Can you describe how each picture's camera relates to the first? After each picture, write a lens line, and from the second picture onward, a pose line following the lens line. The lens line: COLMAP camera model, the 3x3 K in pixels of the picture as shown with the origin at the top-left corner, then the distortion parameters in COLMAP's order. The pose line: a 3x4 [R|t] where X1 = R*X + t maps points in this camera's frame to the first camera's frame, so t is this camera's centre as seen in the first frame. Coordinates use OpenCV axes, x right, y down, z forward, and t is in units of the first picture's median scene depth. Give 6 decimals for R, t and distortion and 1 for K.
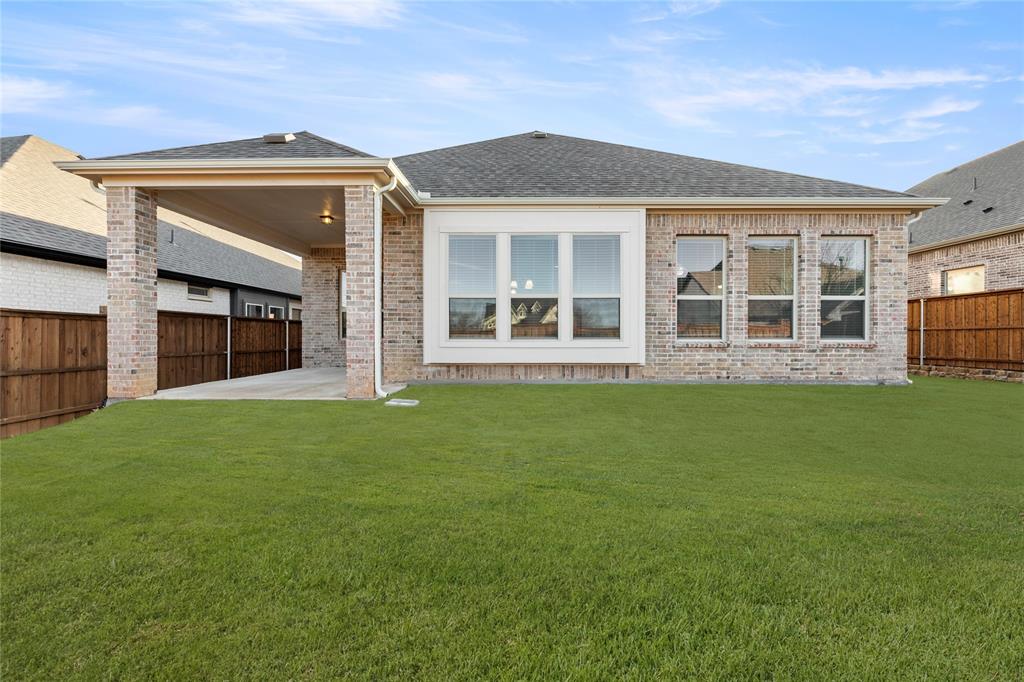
lens RADIAL K [[423.3, 0, 507.6], [0, 423.3, 336.6], [0, 0, 1]] dist [-0.001368, -0.000740]
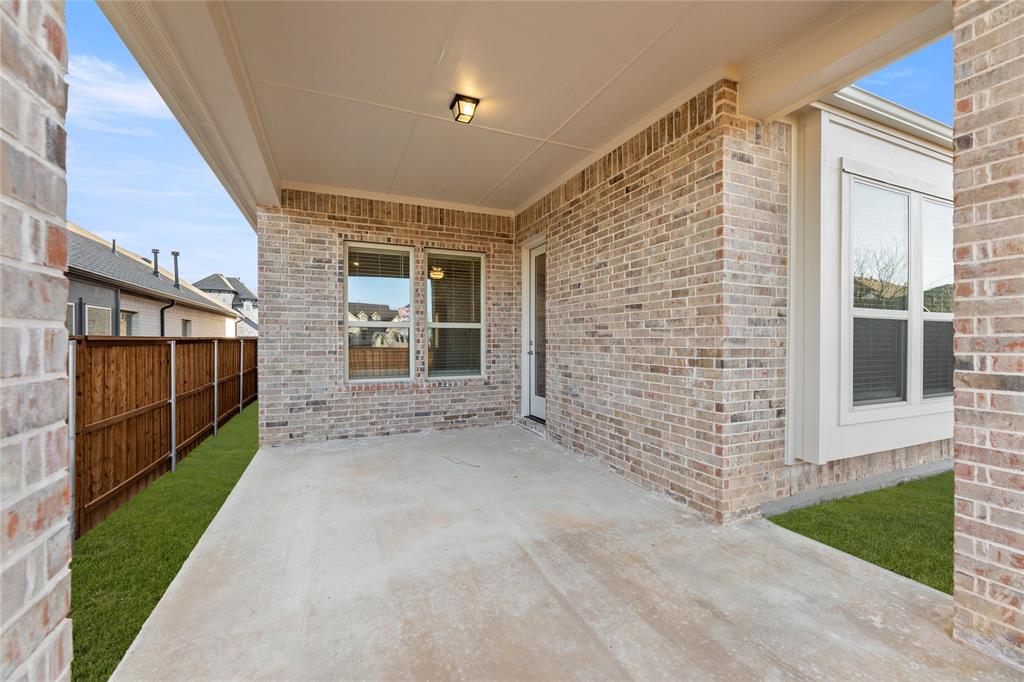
lens RADIAL K [[423.3, 0, 516.2], [0, 423.3, 342.6], [0, 0, 1]] dist [-0.001368, -0.000740]
pose [[0.908822, -0.001596, 0.417182, -0.643750], [-0.000215, 0.999991, 0.004296, -0.063872], [-0.417185, -0.003994, 0.908813, 0.713005]]
